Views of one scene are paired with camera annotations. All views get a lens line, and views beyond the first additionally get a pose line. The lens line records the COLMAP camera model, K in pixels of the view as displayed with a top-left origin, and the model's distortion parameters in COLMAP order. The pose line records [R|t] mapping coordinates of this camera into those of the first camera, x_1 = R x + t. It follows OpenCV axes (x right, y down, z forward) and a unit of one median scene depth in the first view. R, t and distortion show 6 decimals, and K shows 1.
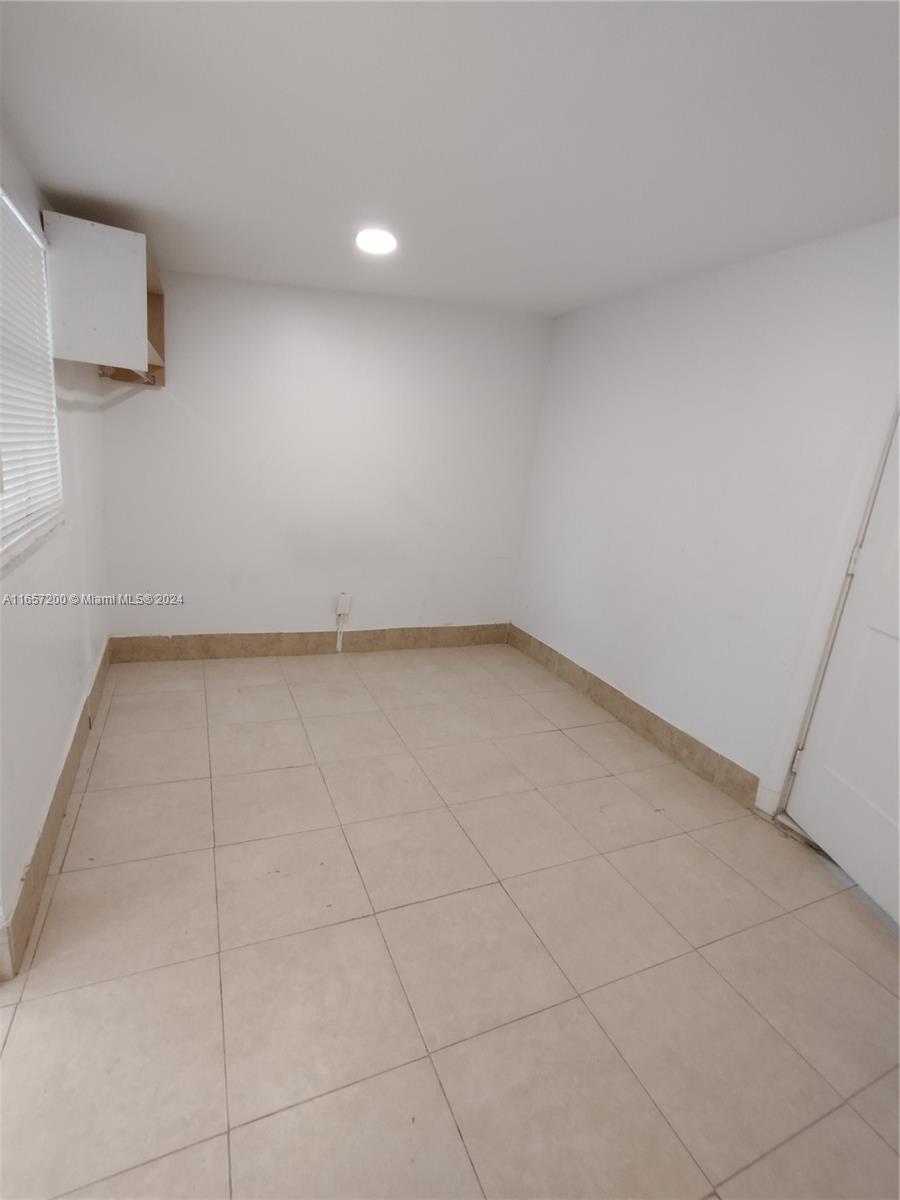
lens RADIAL K [[553.3, 0, 452.5], [0, 553.3, 591.8], [0, 0, 1]] dist [0.002232, 0.000069]
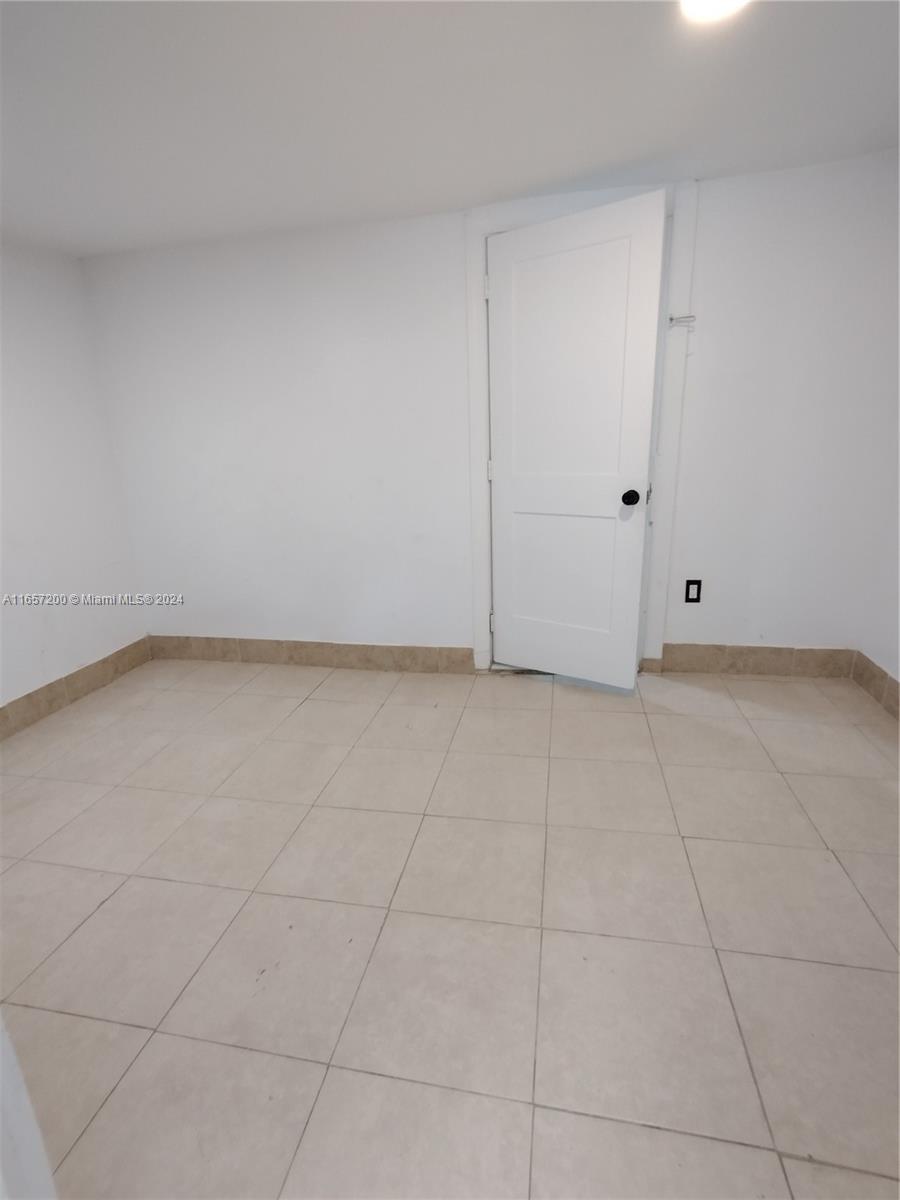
lens RADIAL K [[553.3, 0, 452.5], [0, 553.3, 591.8], [0, 0, 1]] dist [0.002232, 0.000069]
pose [[0.586946, -0.332383, 0.738252, -0.313649], [0.292733, 0.937278, 0.189253, -0.042353], [-0.754852, 0.105029, 0.647431, 0.125348]]
